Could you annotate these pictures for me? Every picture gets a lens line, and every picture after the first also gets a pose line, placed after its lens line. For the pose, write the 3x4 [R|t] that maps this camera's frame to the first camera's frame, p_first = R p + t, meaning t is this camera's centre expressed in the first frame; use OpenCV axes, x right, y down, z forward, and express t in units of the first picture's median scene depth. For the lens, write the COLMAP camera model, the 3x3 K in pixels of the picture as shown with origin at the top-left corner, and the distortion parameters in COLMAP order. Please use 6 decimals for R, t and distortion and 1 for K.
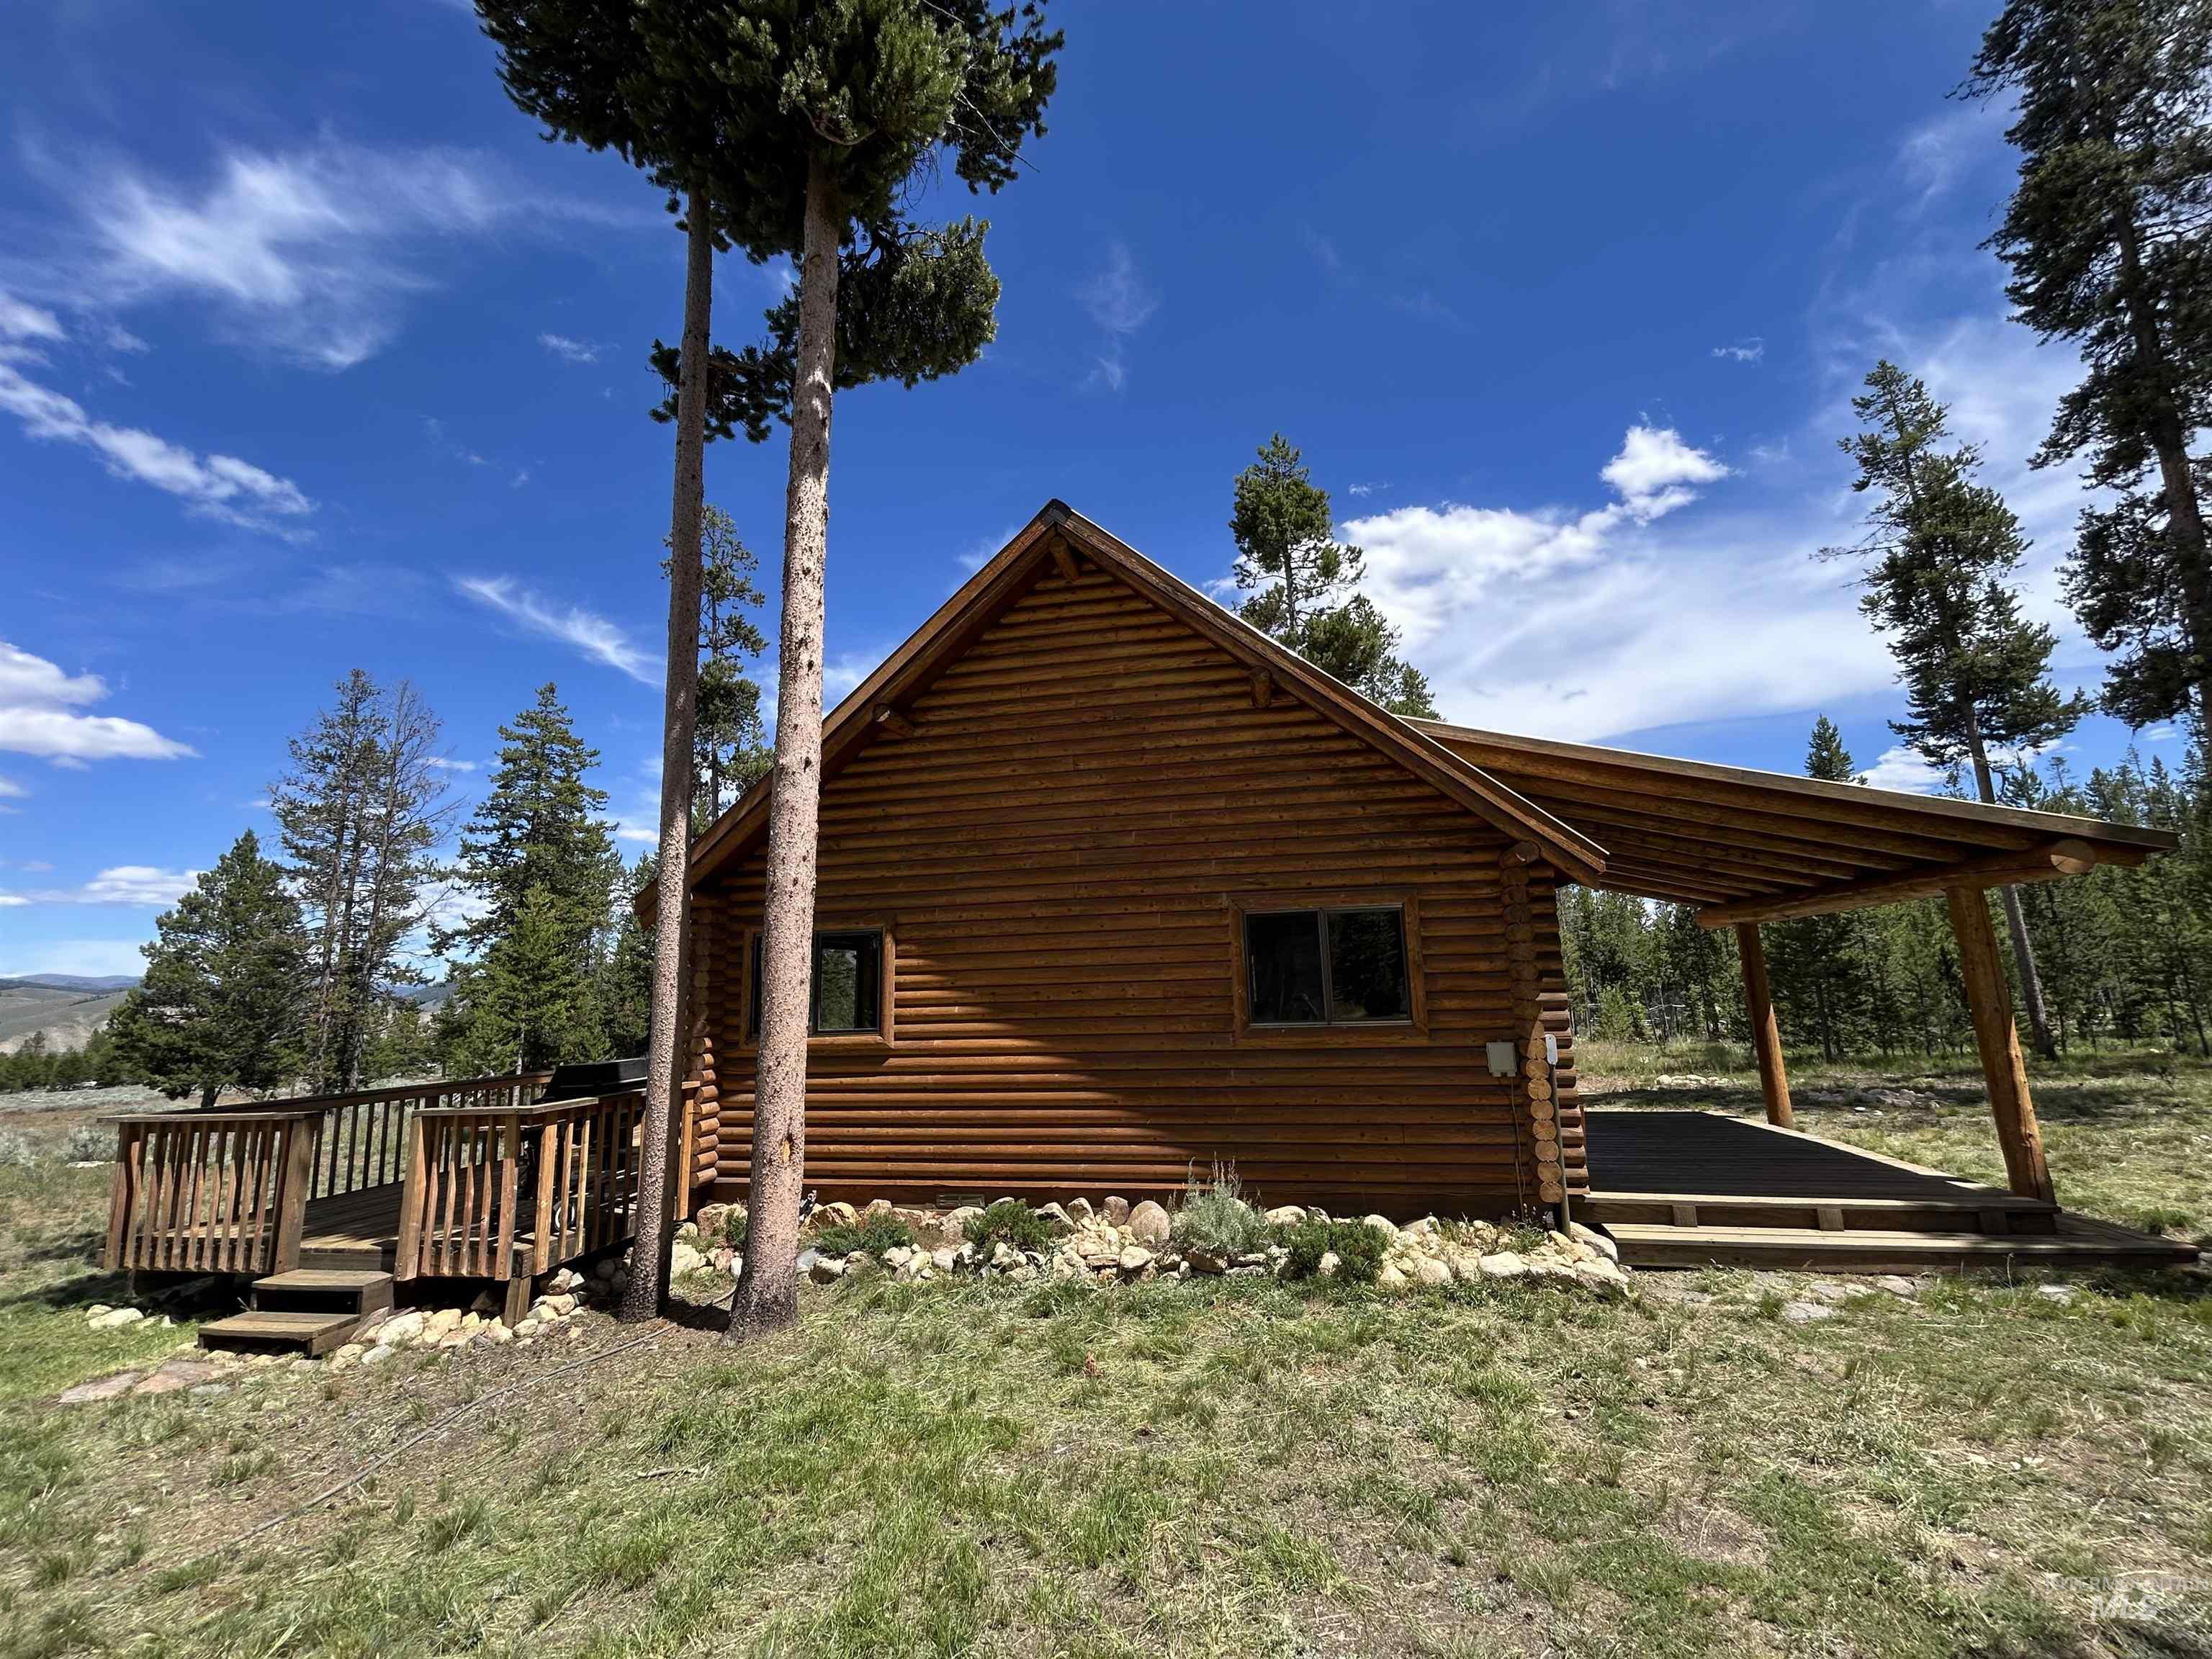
lens RADIAL K [[898.3, 0, 1068.3], [0, 898.3, 821.9], [0, 0, 1]] dist [-0.001430, 0.000043]
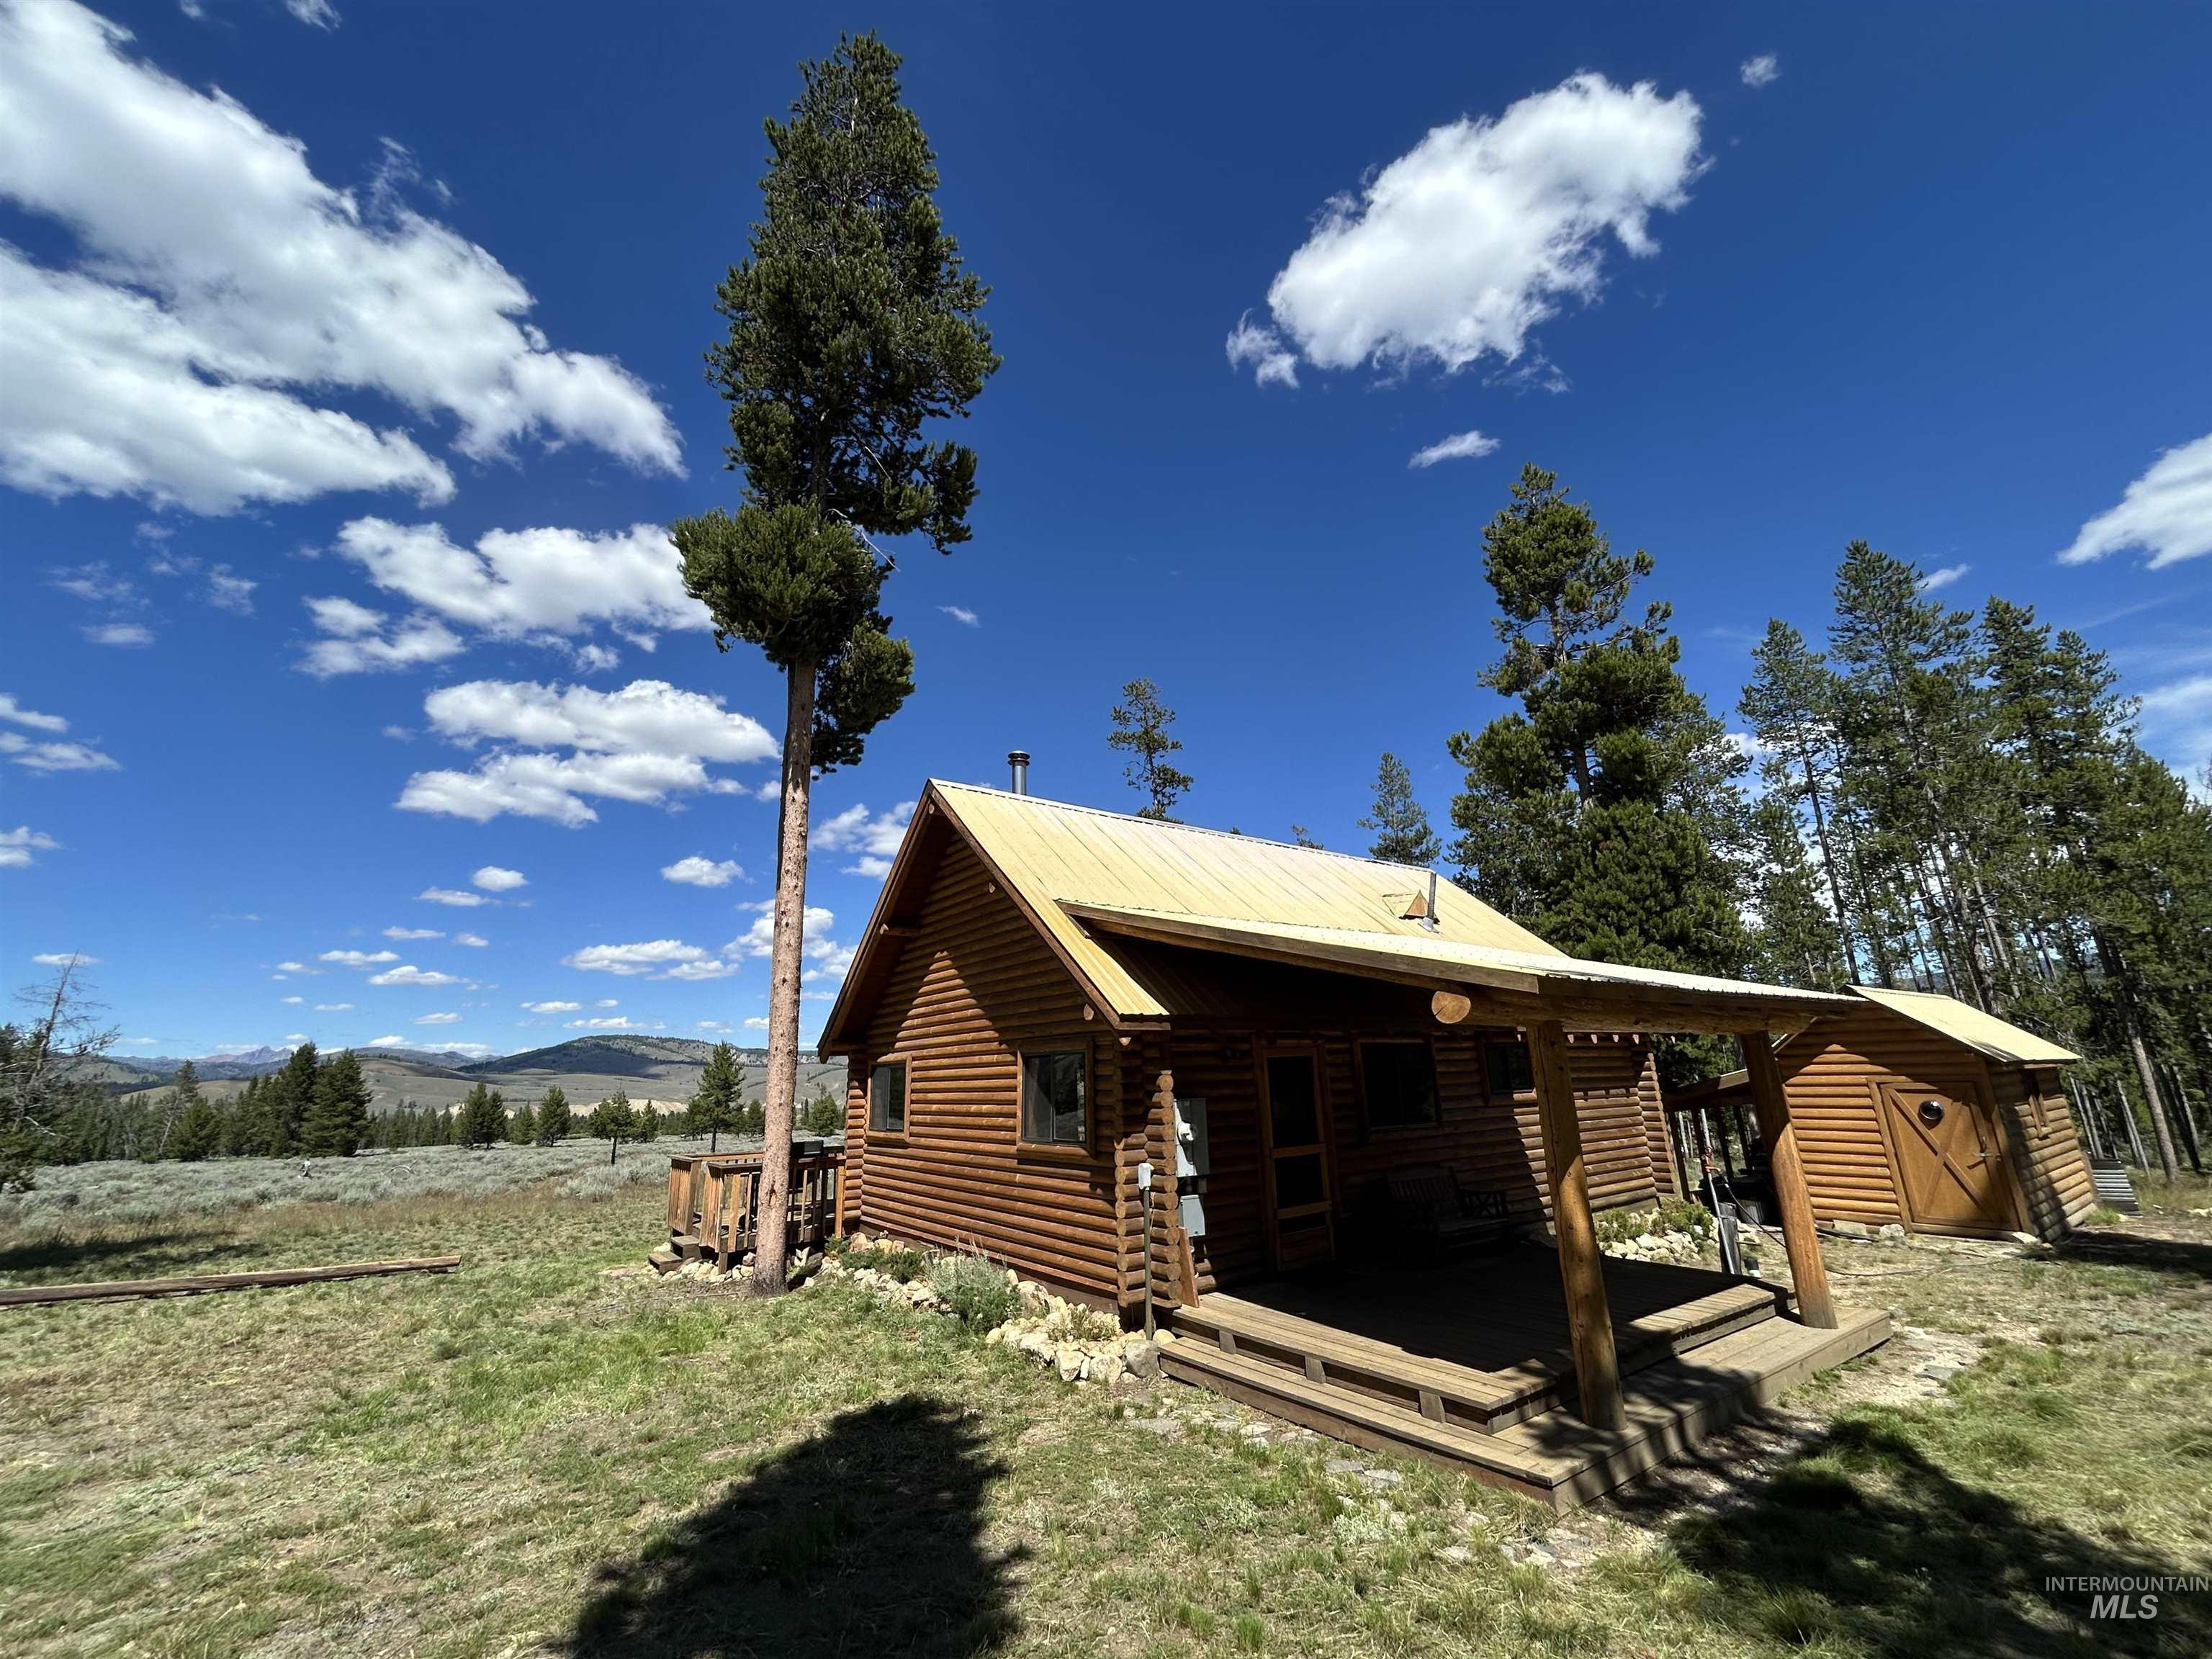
lens RADIAL K [[892.7, 0, 1110.4], [0, 892.7, 820.2], [0, 0, 1]] dist [-0.003998, 0.000126]
pose [[0.741445, -0.177297, -0.647167, 1.250594], [0.129734, 0.984141, -0.120980, -0.069907], [0.658352, 0.005740, 0.752688, 0.065740]]
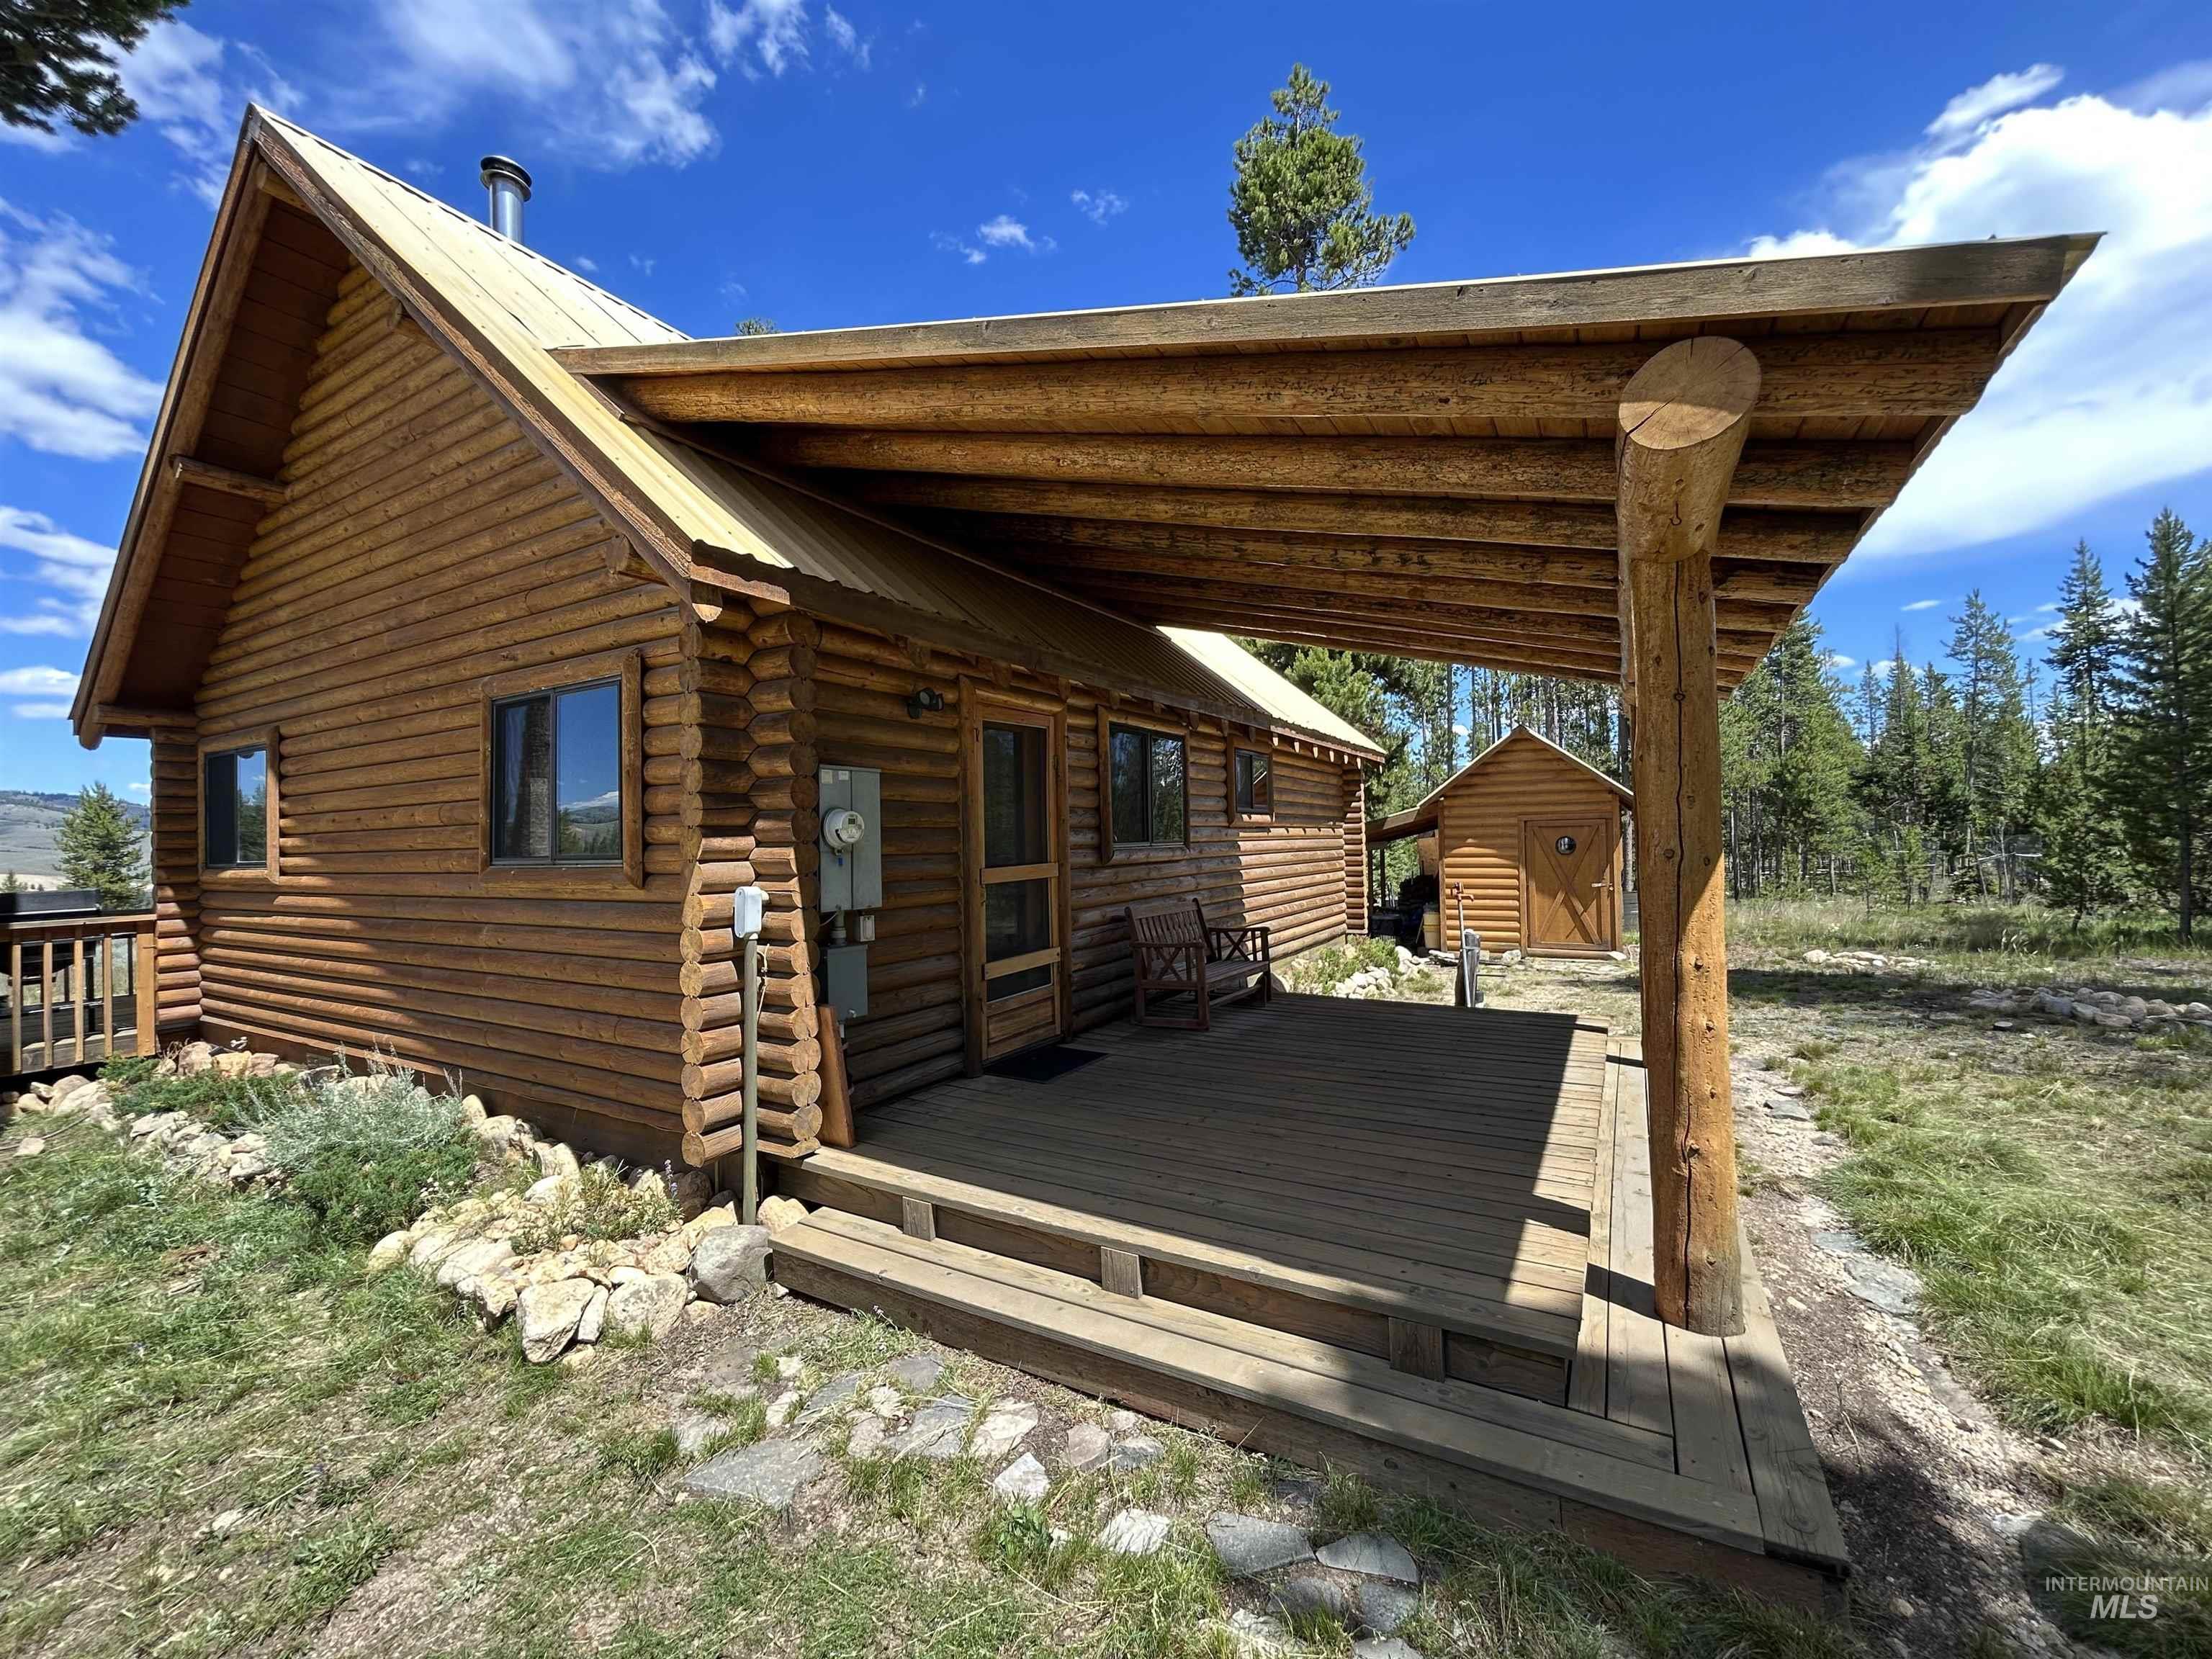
lens RADIAL K [[881.0, 0, 1104.2], [0, 881.0, 819.4], [0, 0, 1]] dist [-0.000523, -0.000121]
pose [[0.950158, 0.000252, -0.311767, 0.854775], [0.052595, 0.985537, 0.161089, 0.107242], [0.307299, -0.169458, 0.936403, 0.509755]]
